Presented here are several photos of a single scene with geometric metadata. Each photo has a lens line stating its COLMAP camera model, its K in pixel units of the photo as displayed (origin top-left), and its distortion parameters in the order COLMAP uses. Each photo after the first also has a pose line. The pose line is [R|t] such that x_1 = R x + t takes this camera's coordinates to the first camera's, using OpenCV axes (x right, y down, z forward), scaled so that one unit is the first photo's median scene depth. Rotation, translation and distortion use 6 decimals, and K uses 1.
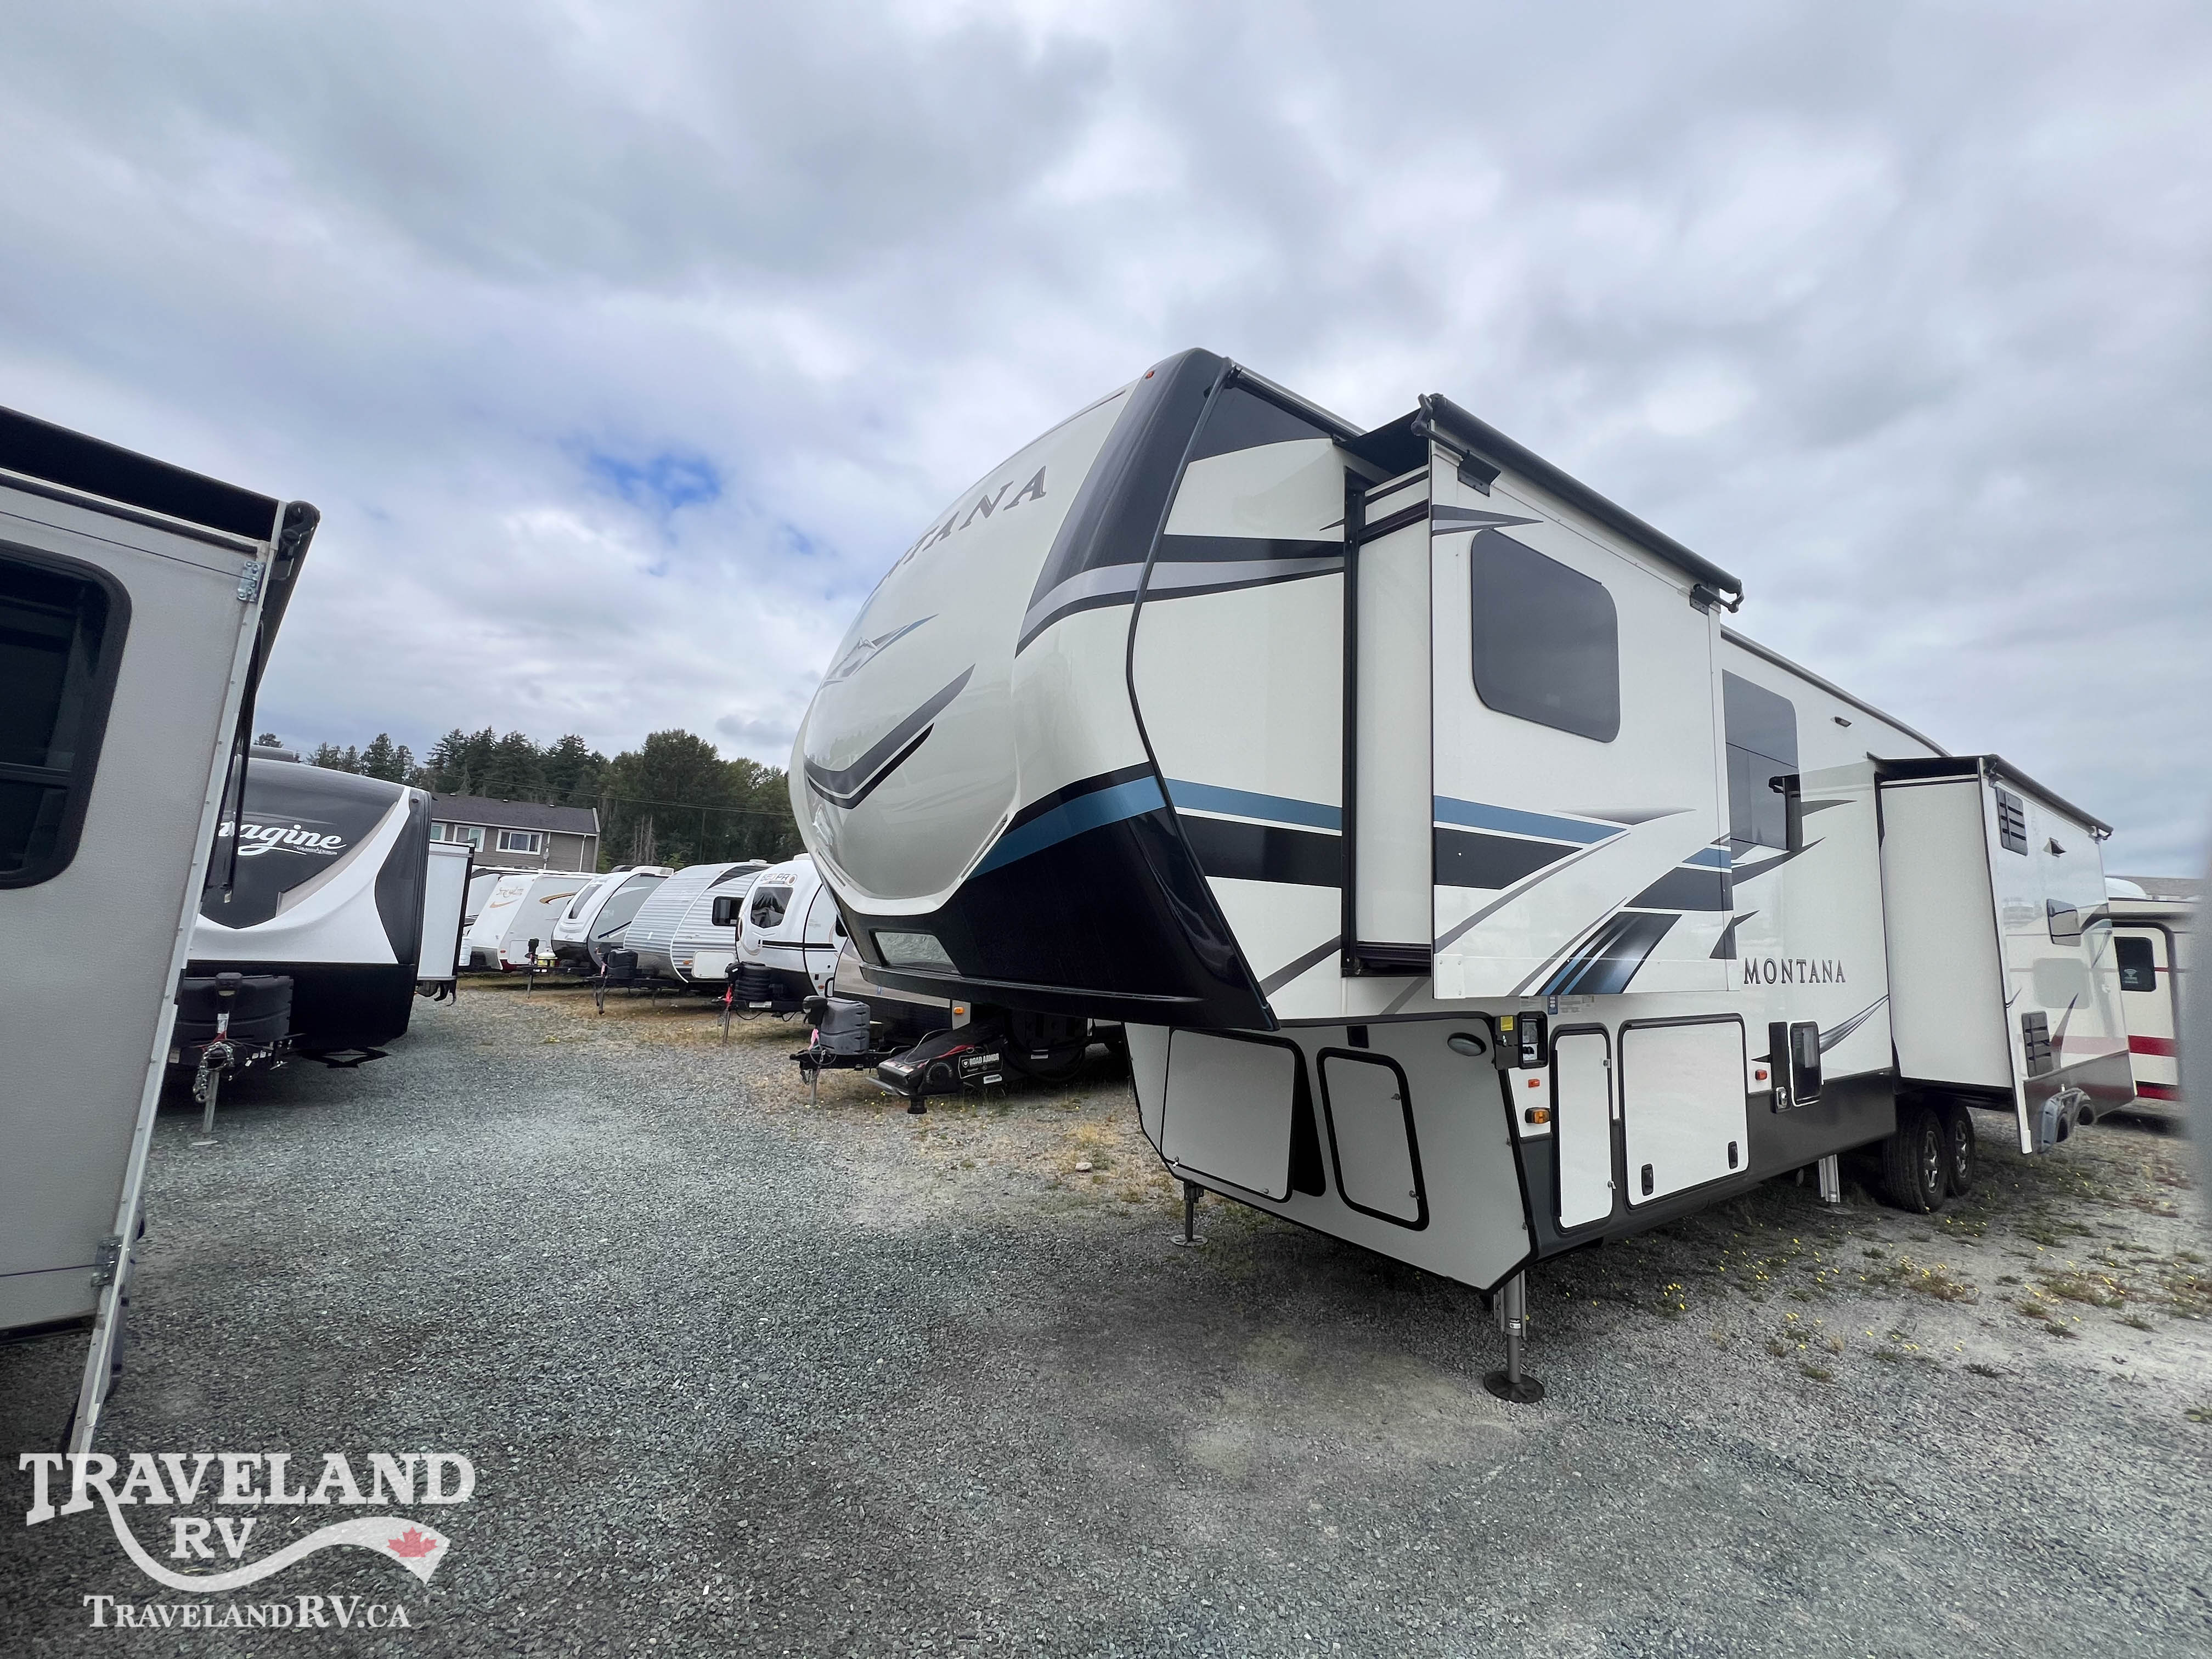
lens RADIAL K [[892.3, 0, 1106.6], [0, 892.3, 840.1], [0, 0, 1]] dist [-0.001360, -0.000057]
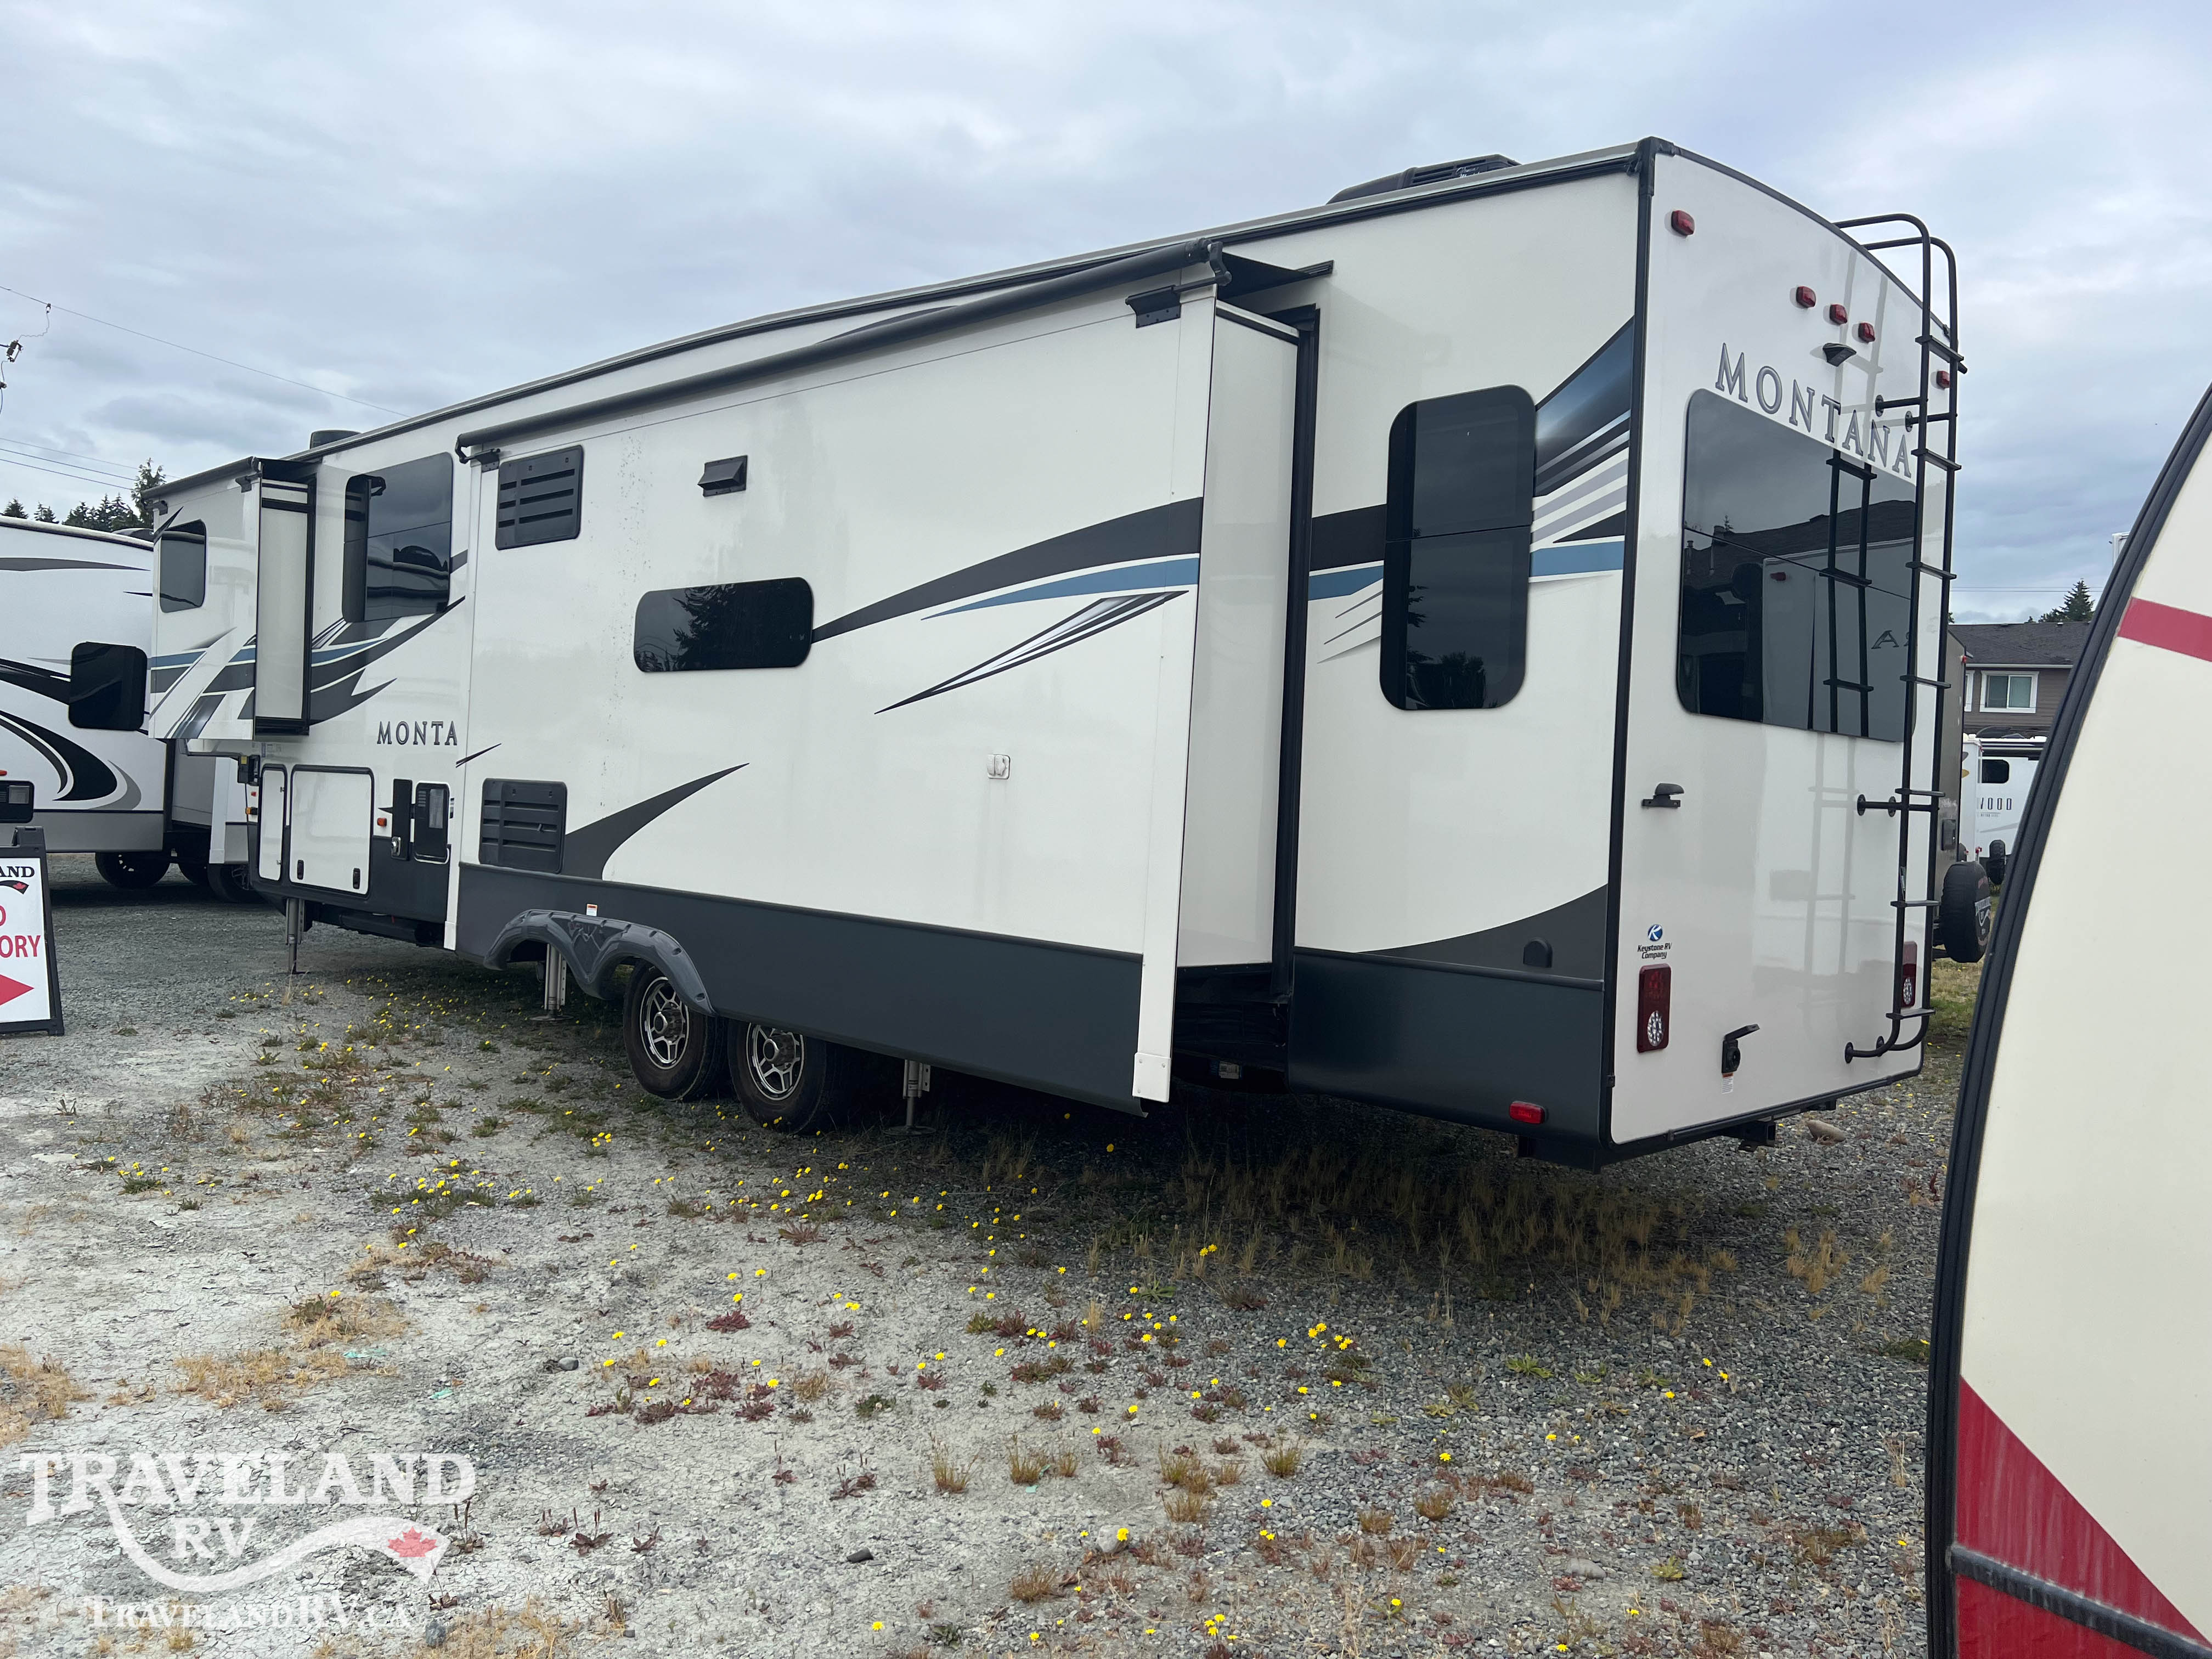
lens RADIAL K [[1662.9, 0, 1102.8], [0, 1662.9, 822.5], [0, 0, 1]] dist [0.058429, -0.066718]
pose [[0.164846, -0.012132, -0.986245, 3.092989], [0.063304, 0.997993, -0.001695, 0.334105], [0.984286, -0.062154, 0.165283, 1.594080]]
